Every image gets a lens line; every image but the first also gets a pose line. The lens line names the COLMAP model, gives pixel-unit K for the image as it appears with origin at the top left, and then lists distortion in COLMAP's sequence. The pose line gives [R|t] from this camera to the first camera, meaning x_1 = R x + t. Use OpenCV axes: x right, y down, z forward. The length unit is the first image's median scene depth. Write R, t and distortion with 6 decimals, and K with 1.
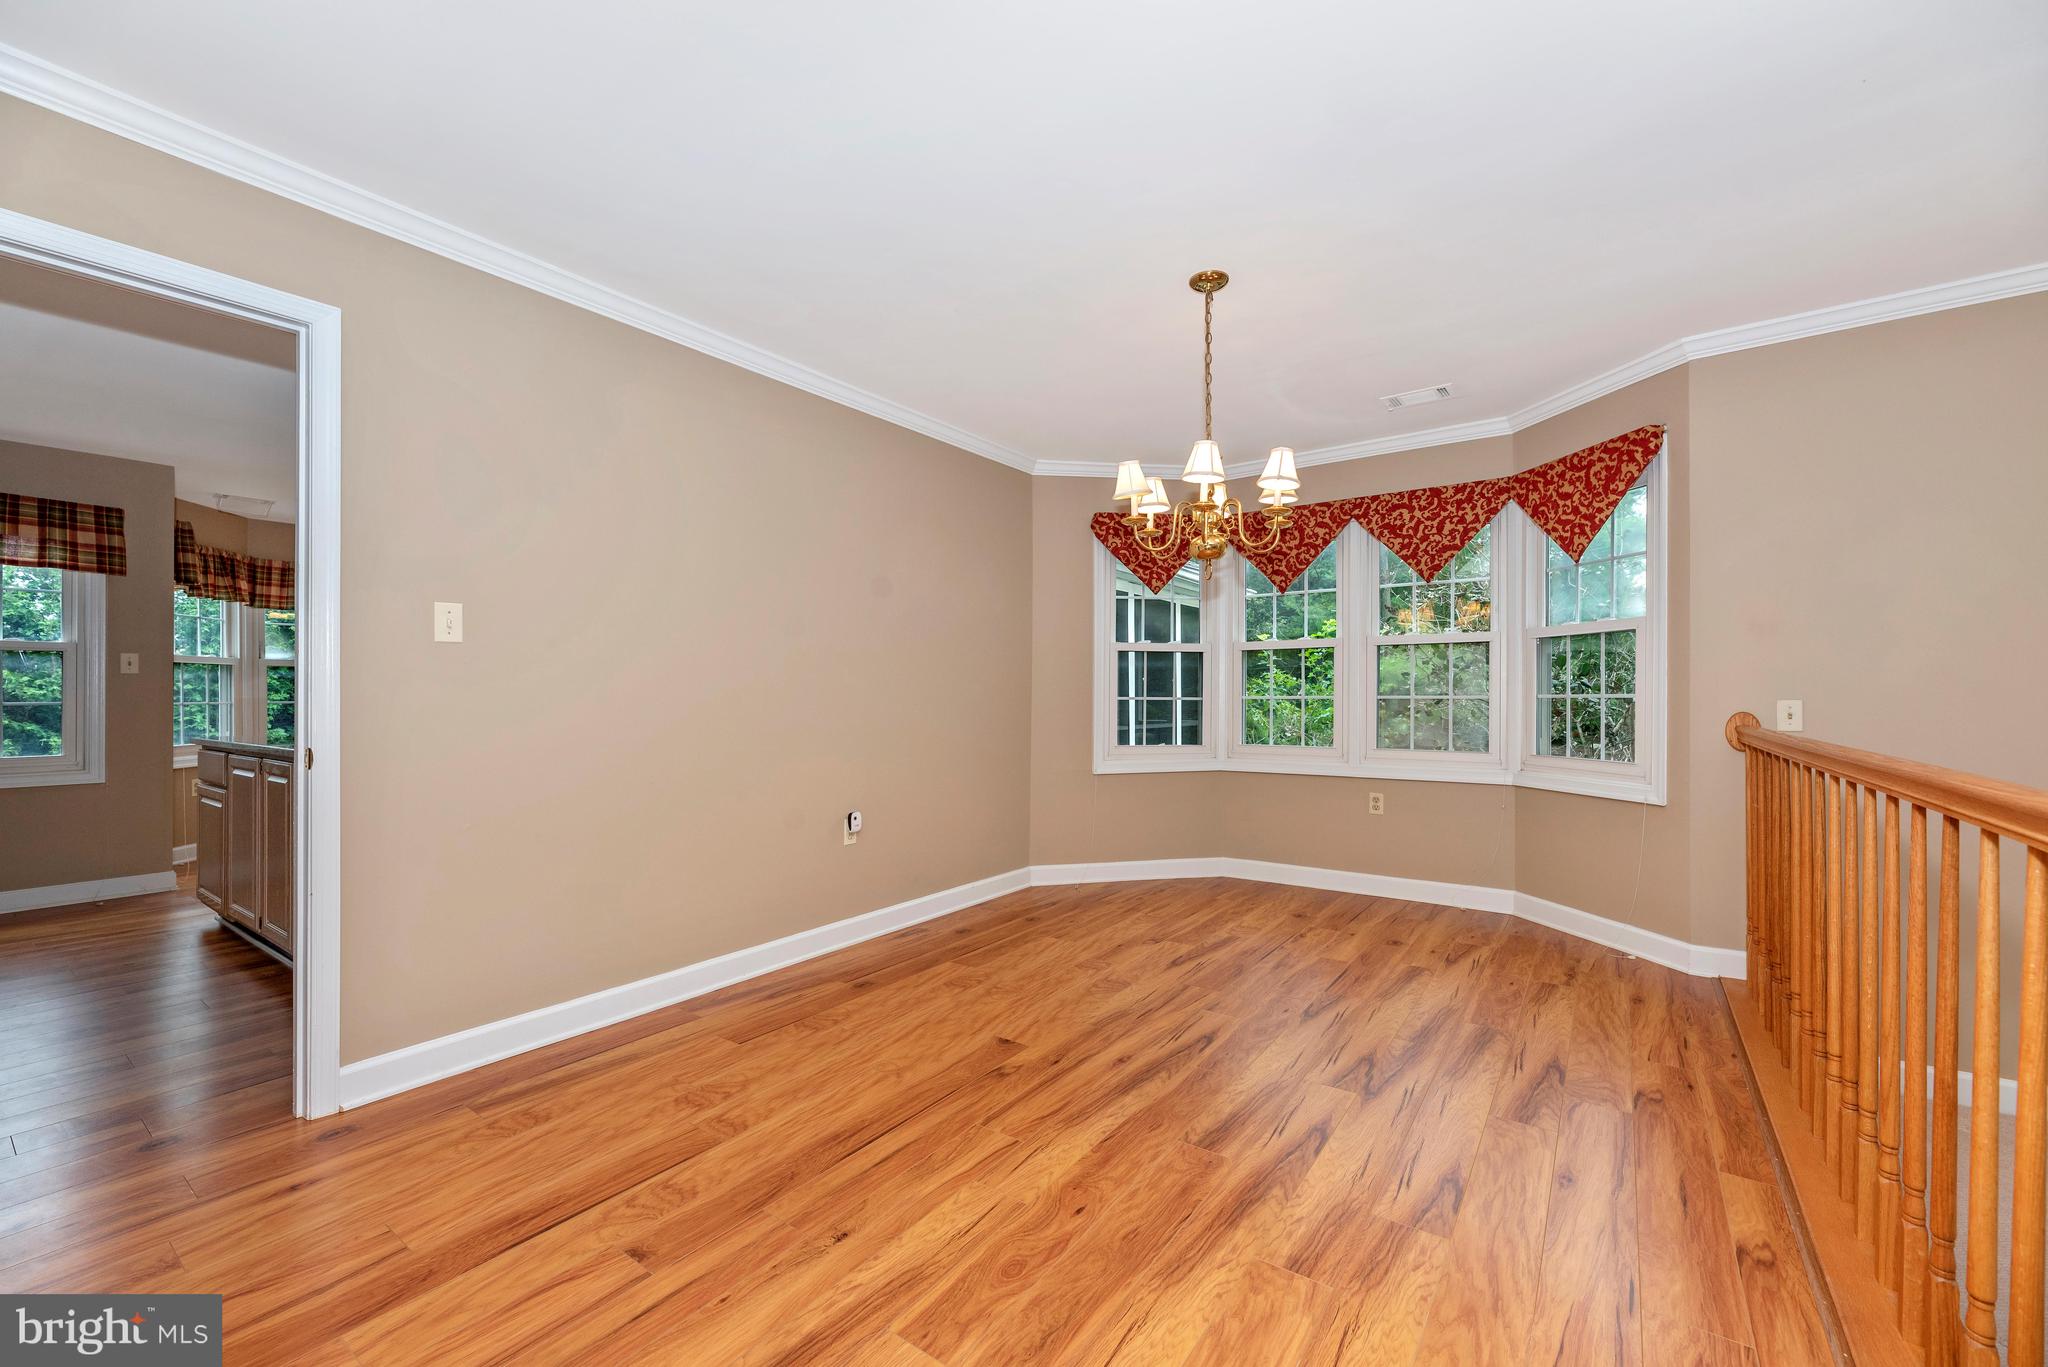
lens RADIAL K [[819.4, 0, 1034.2], [0, 819.4, 695.7], [0, 0, 1]] dist [-0.000171, -0.000096]
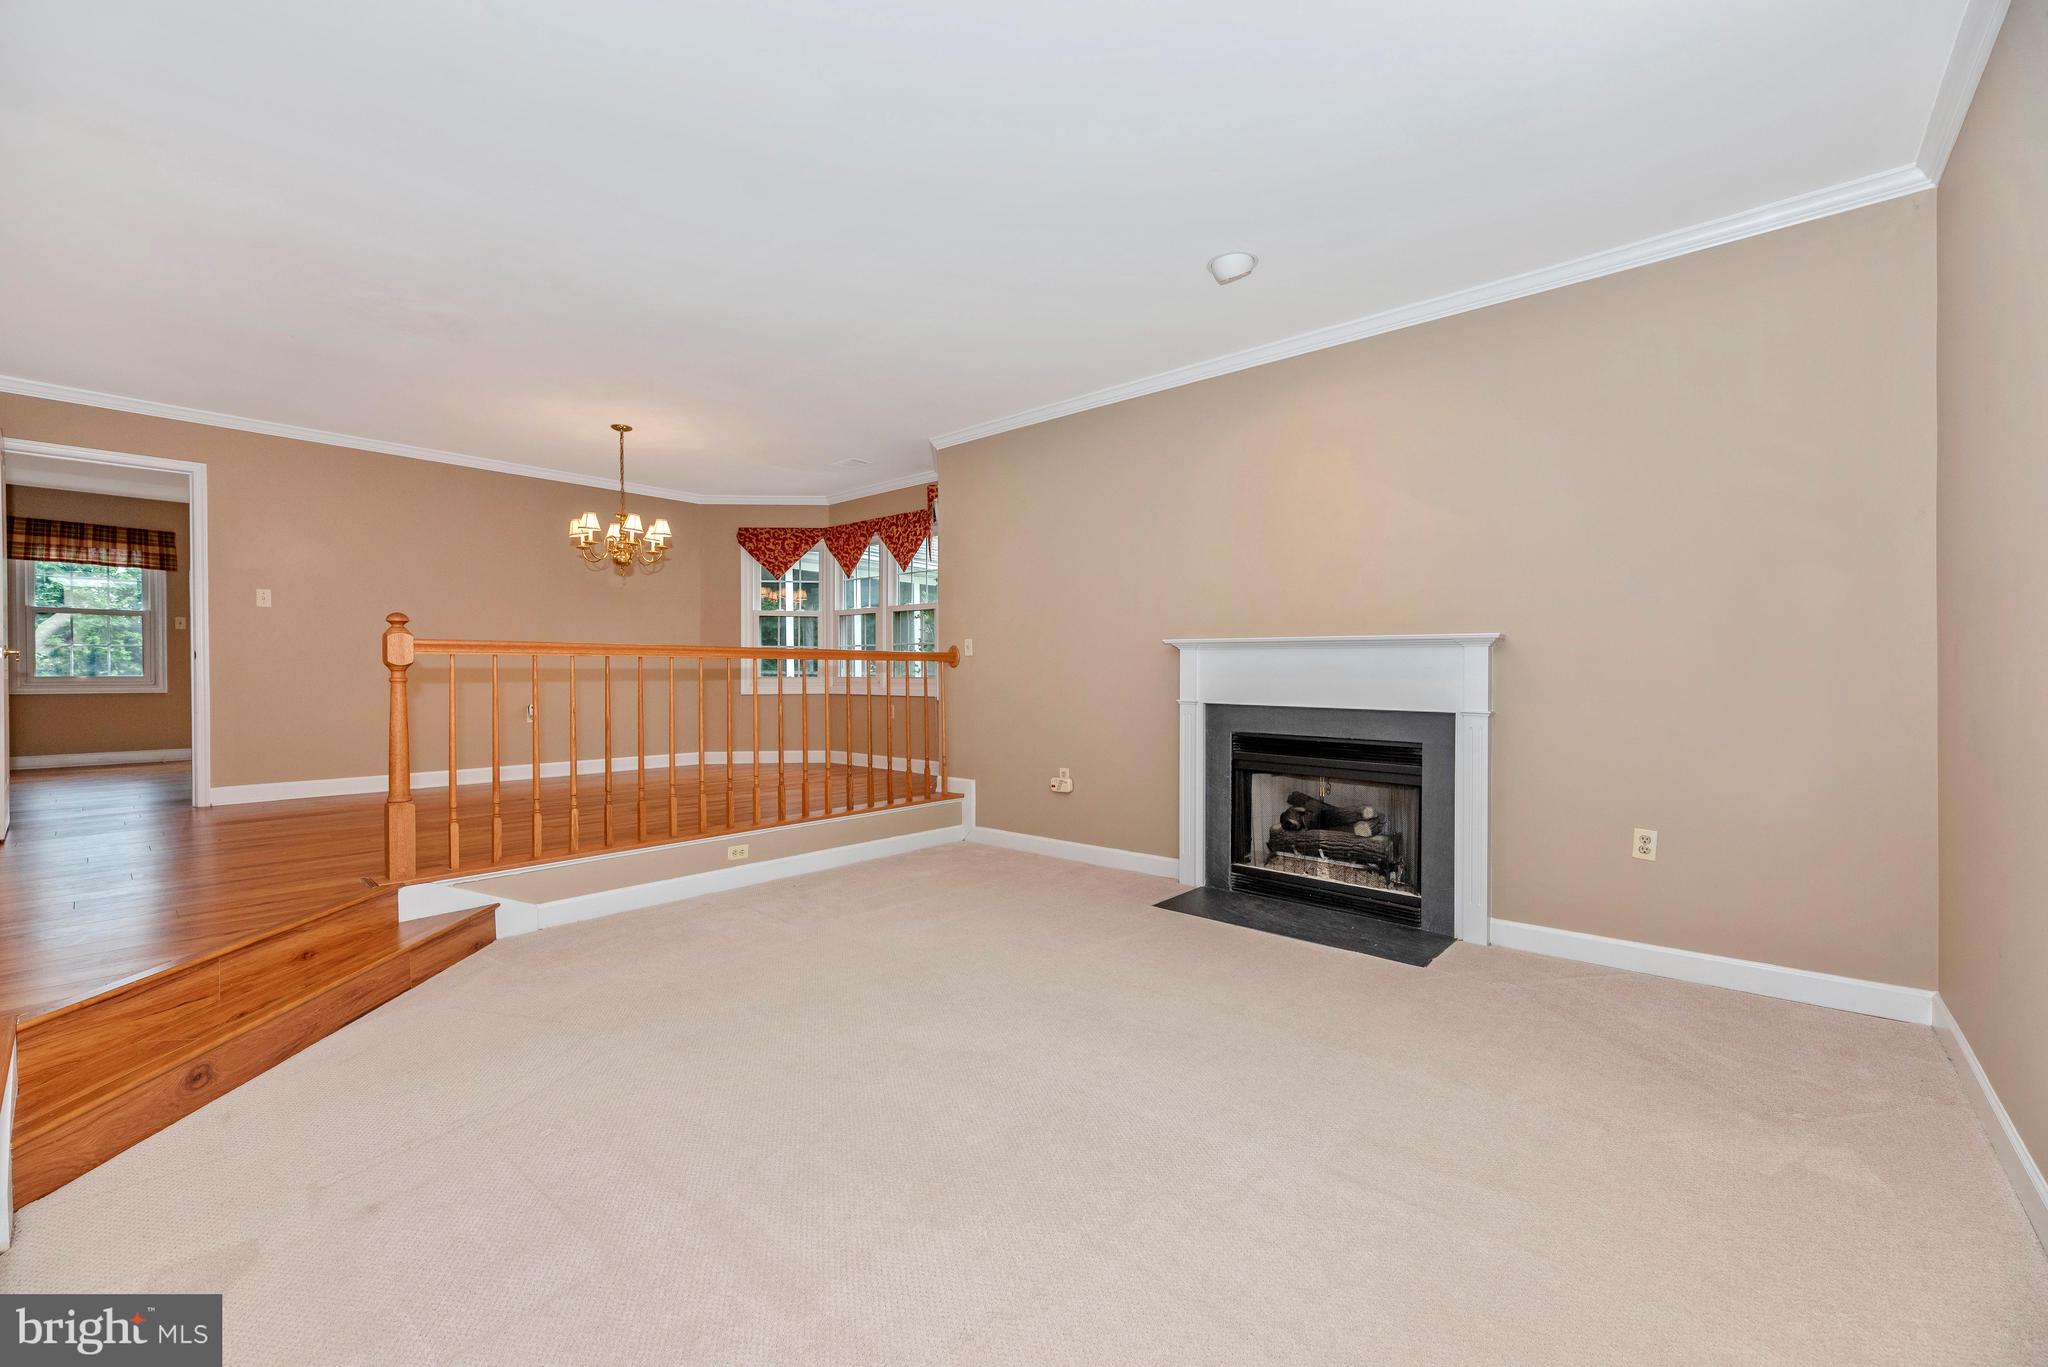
lens RADIAL K [[823.8, 0, 1030.3], [0, 823.8, 687.1], [0, 0, 1]] dist [0.010544, 0.000137]
pose [[0.994612, 0.007586, -0.103386, 0.833681], [-0.005785, 0.999826, 0.017711, 0.052598], [0.103503, -0.017017, 0.994484, -0.540840]]
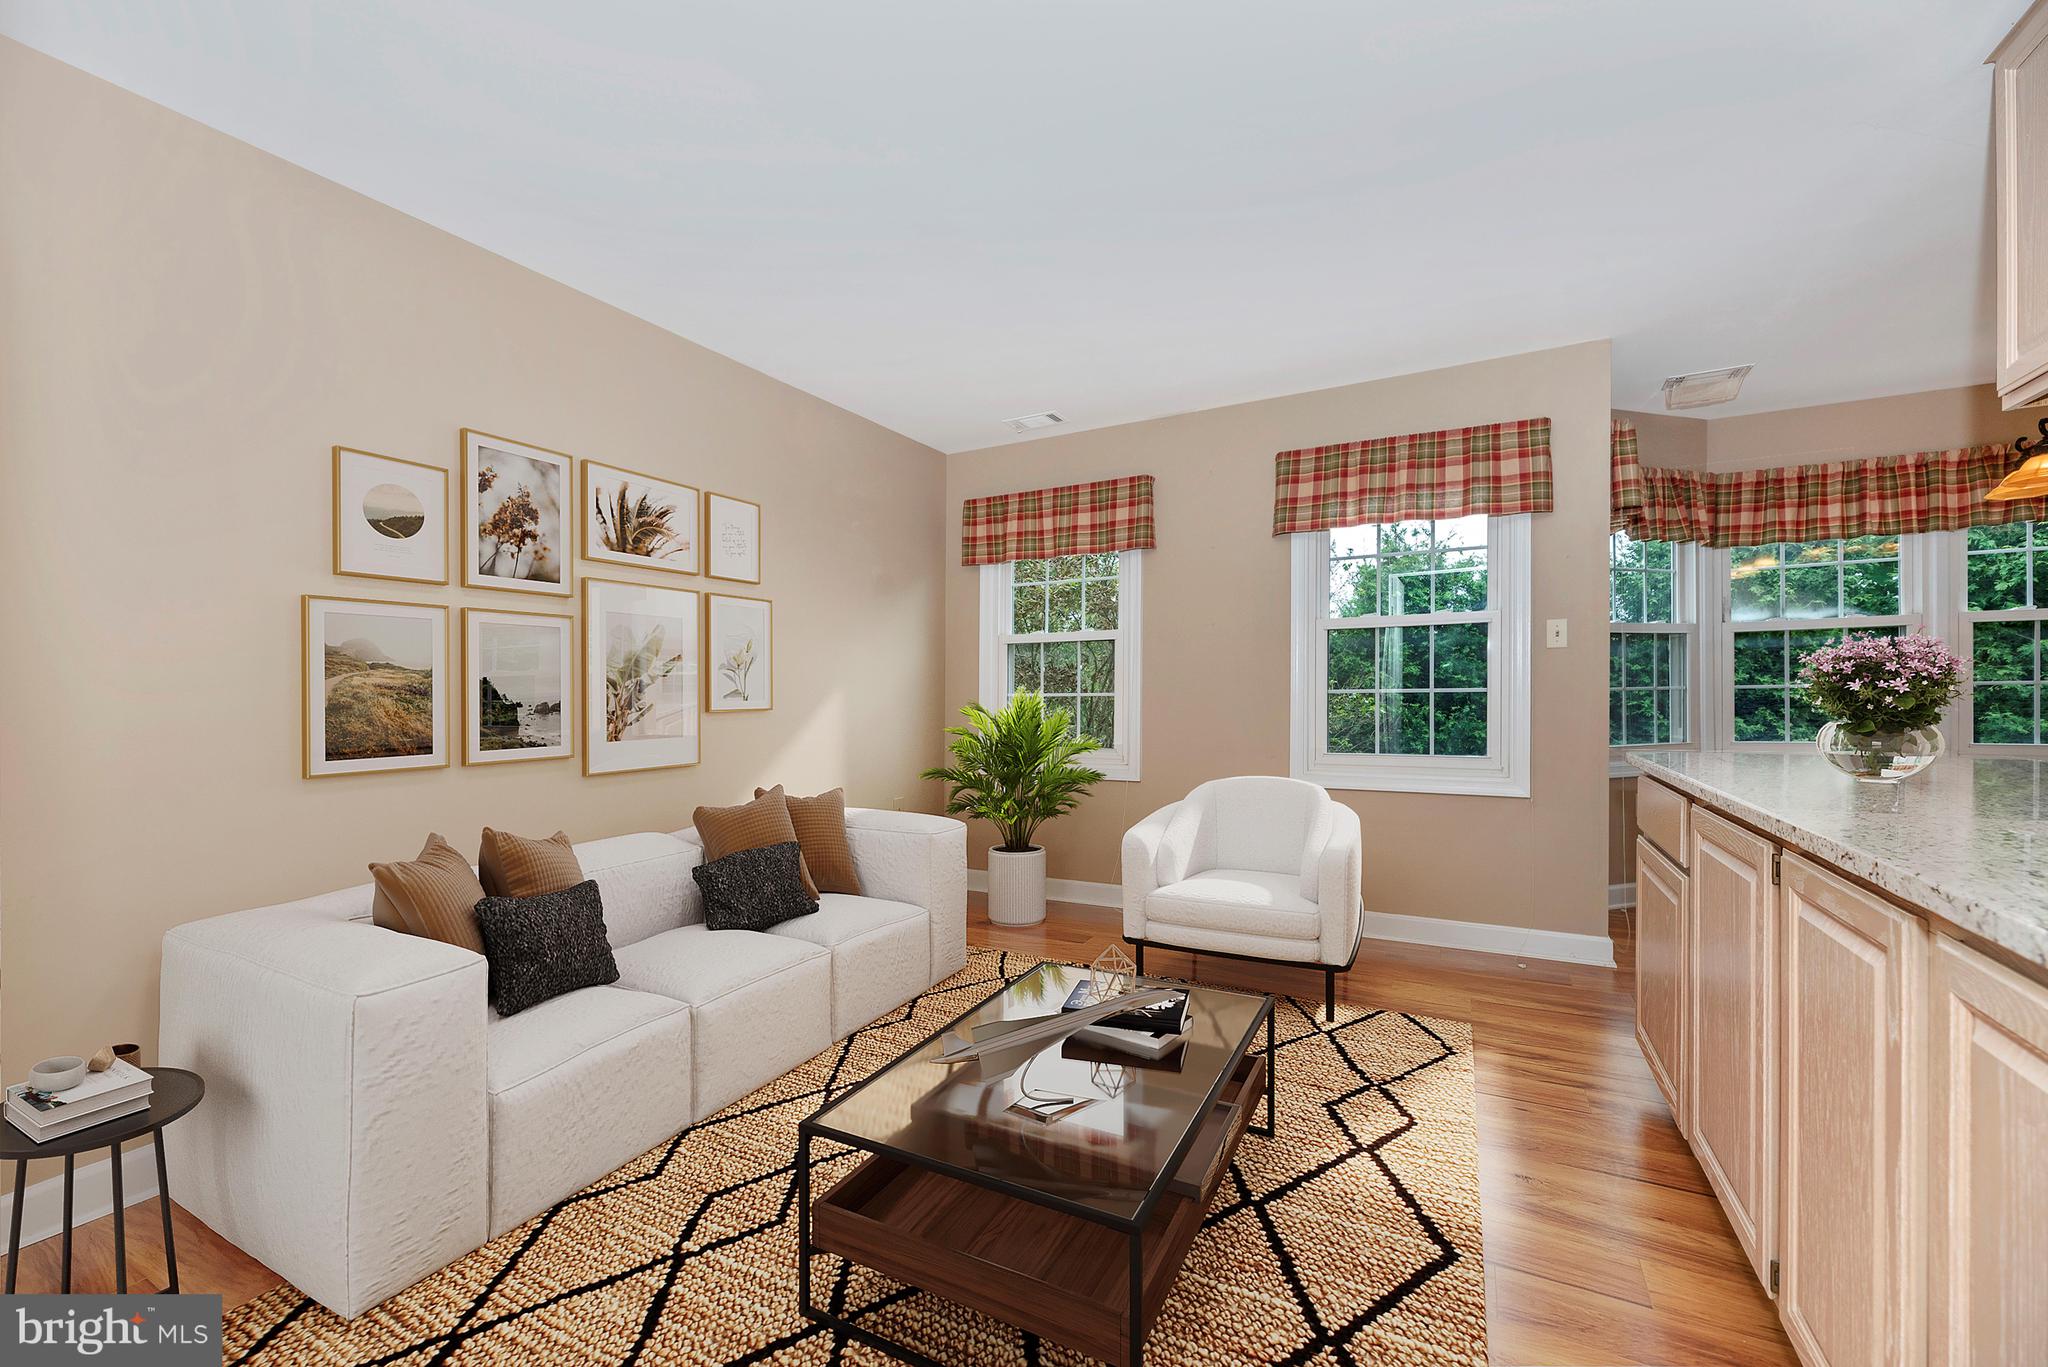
lens RADIAL K [[823.8, 0, 1030.3], [0, 823.8, 687.1], [0, 0, 1]] dist [0.010544, 0.000137]
pose [[0.133821, 0.006917, -0.990981, -0.458584], [0.009007, 0.999926, 0.008196, -0.002802], [0.990965, -0.010022, 0.133749, 0.455082]]
